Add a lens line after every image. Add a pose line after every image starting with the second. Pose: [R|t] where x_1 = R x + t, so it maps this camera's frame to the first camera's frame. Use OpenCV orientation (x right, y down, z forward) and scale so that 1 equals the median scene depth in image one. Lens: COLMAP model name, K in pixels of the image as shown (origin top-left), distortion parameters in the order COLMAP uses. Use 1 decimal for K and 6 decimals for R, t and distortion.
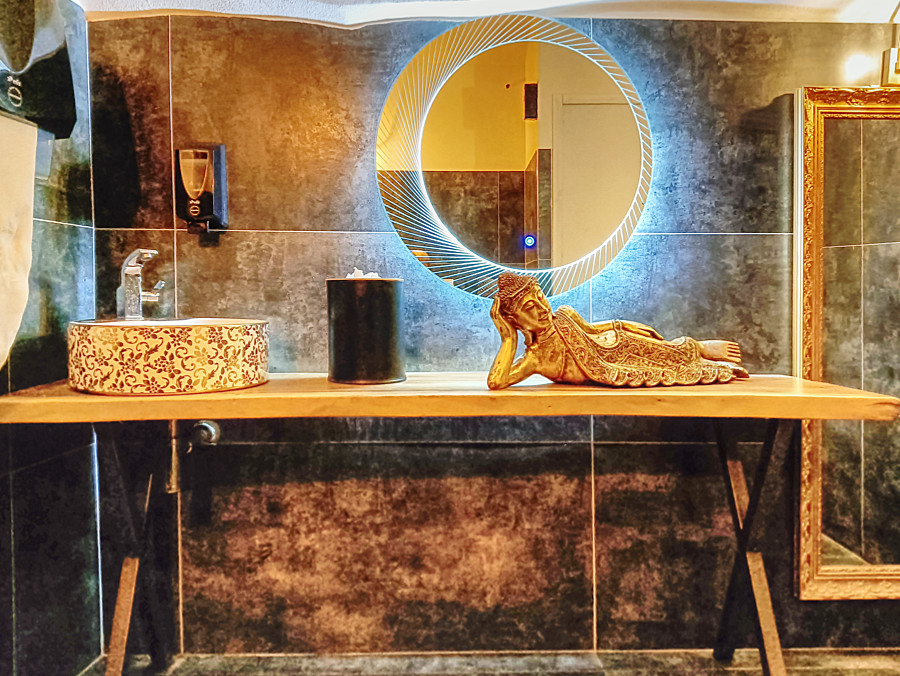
lens RADIAL K [[750.6, 0, 447.5], [0, 750.6, 378.4], [0, 0, 1]] dist [0.141836, -0.286626]
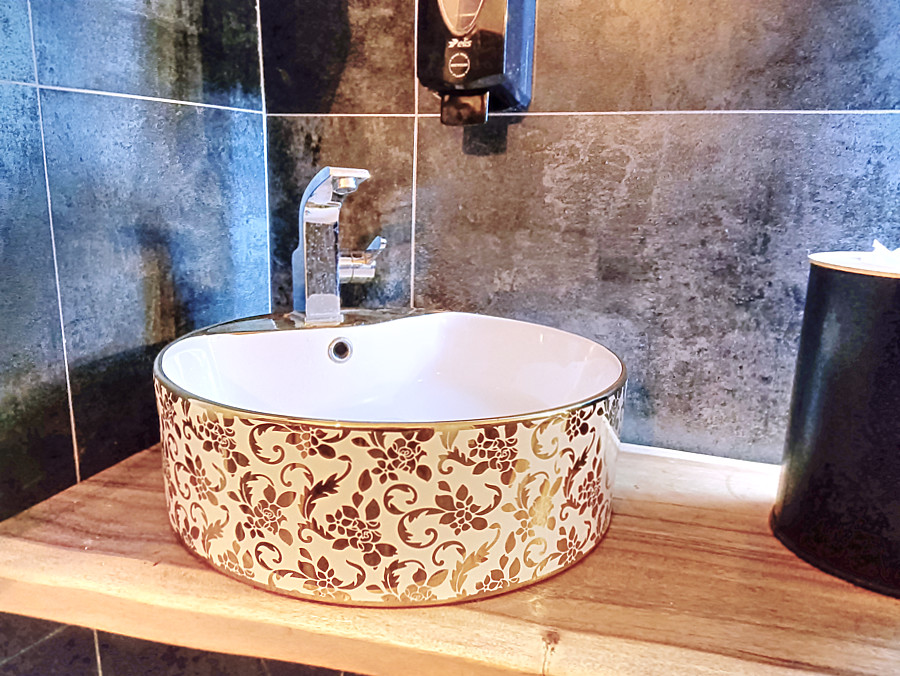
lens RADIAL K [[750.6, 0, 447.5], [0, 750.6, 378.4], [0, 0, 1]] dist [0.141836, -0.286626]
pose [[0.947069, 0.093808, -0.307020, -0.188146], [-0.046420, 0.986320, 0.158170, -0.114361], [0.317658, -0.135546, 0.938467, 0.567481]]
